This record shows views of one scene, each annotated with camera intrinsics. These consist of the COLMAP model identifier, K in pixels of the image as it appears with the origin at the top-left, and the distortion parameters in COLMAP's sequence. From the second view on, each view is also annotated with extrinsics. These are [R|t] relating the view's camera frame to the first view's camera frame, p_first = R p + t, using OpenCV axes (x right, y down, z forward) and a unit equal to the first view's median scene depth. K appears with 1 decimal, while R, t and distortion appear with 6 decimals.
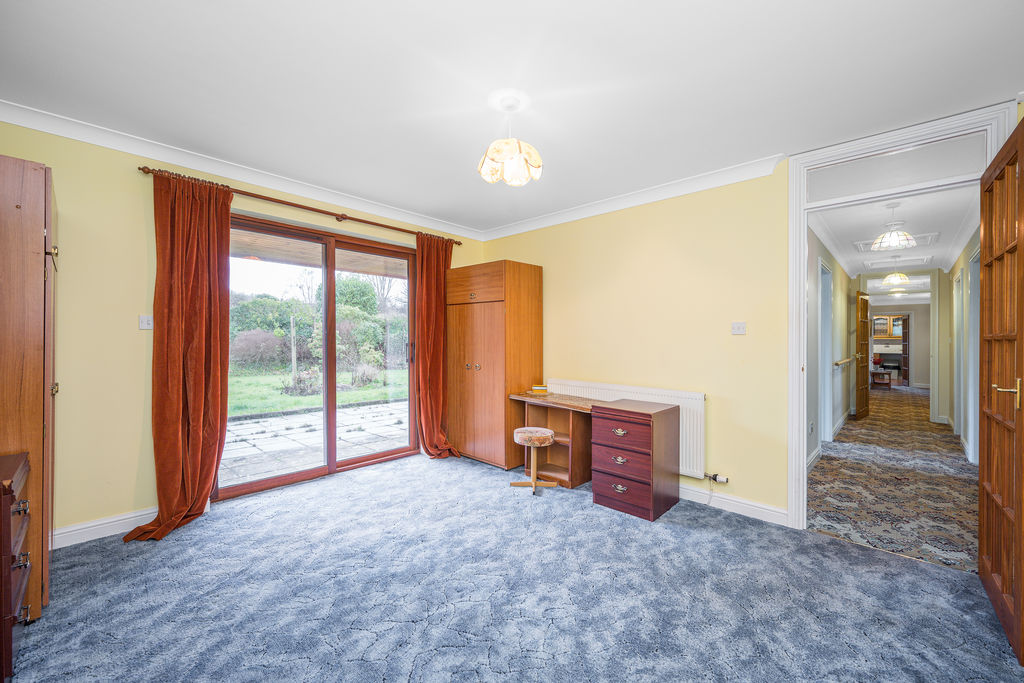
lens RADIAL K [[414.0, 0, 524.4], [0, 414.0, 338.3], [0, 0, 1]] dist [0.001563, 0.000515]
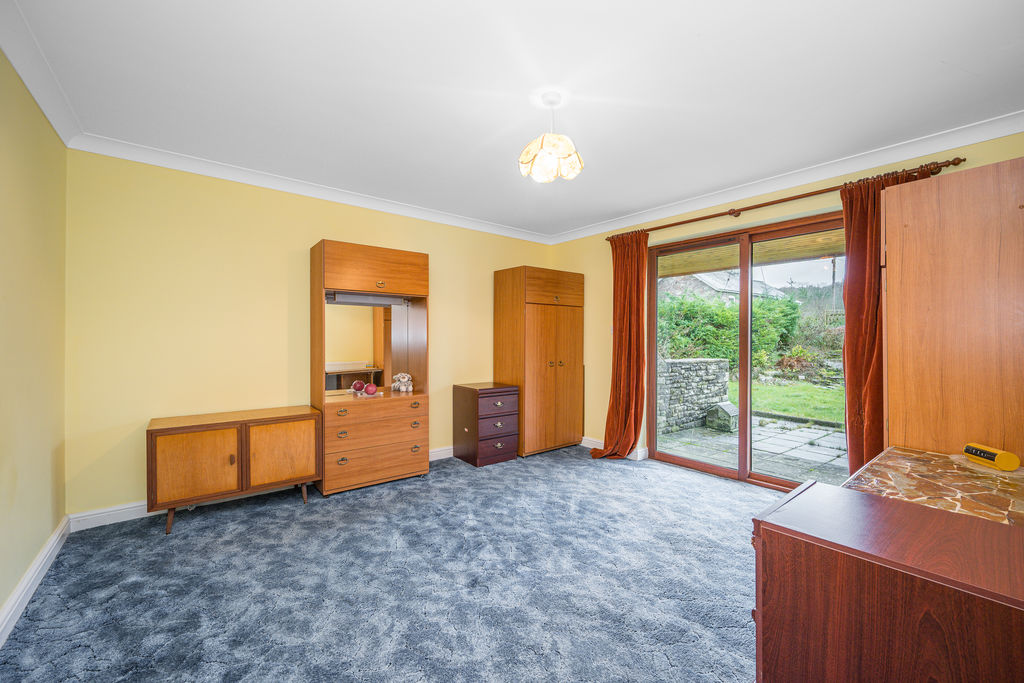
lens RADIAL K [[408.5, 0, 508.0], [0, 408.5, 339.7], [0, 0, 1]] dist [0.010280, 0.000118]
pose [[-0.152674, -0.003283, -0.988271, 0.785592], [-0.002420, 0.999993, -0.002948, 0.006744], [0.988274, 0.001942, -0.152681, 0.862621]]
